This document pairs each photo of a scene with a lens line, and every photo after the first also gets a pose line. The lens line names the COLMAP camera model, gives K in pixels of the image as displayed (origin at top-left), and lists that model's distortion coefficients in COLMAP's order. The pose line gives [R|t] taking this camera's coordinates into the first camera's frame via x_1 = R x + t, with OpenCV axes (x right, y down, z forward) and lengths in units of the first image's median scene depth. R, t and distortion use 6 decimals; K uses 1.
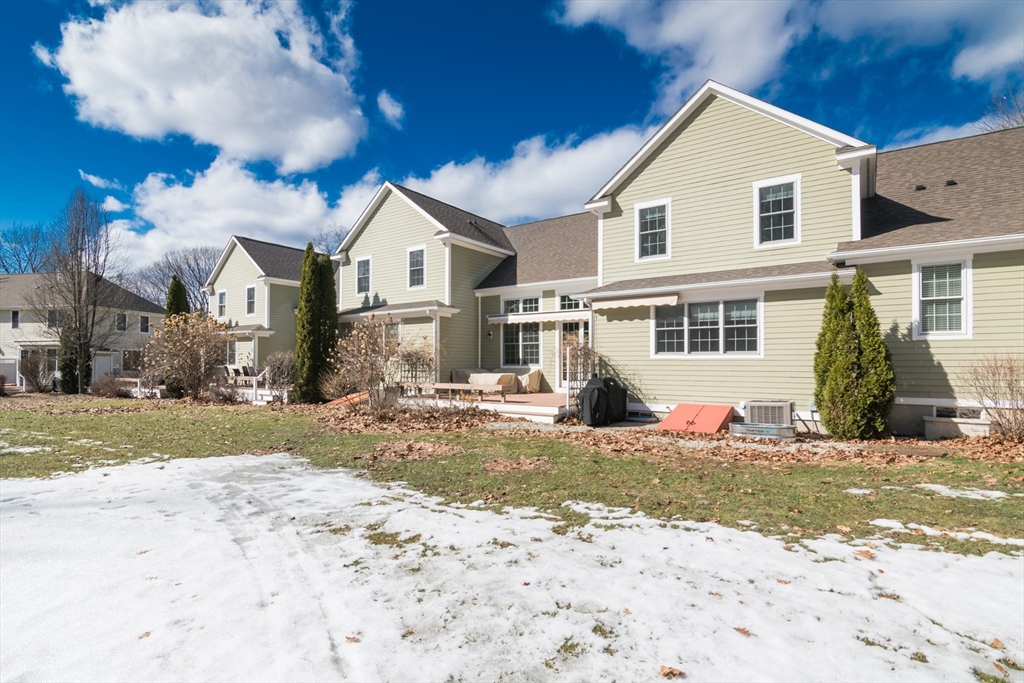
lens RADIAL K [[496.9, 0, 511.5], [0, 496.9, 348.8], [0, 0, 1]] dist [-0.015499, -0.002544]
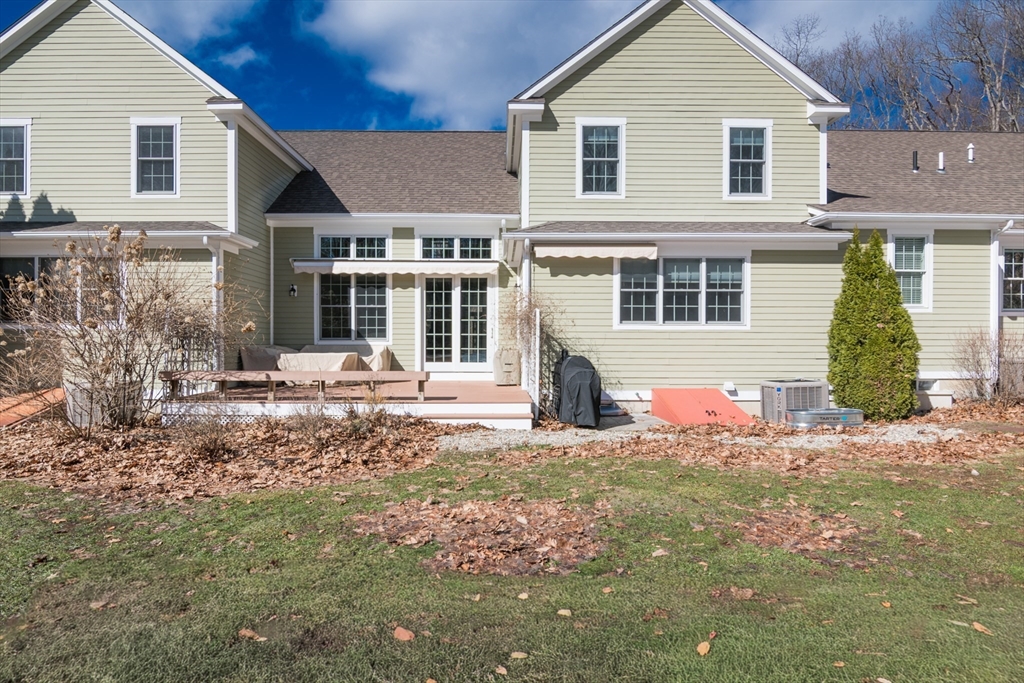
lens RADIAL K [[551.3, 0, 512.2], [0, 551.3, 340.3], [0, 0, 1]] dist [-0.011117, -0.001244]
pose [[0.813773, 0.003740, 0.581171, -0.307511], [-0.017566, 0.999681, 0.018163, 0.022657], [-0.580917, -0.024989, 0.813579, 0.405675]]
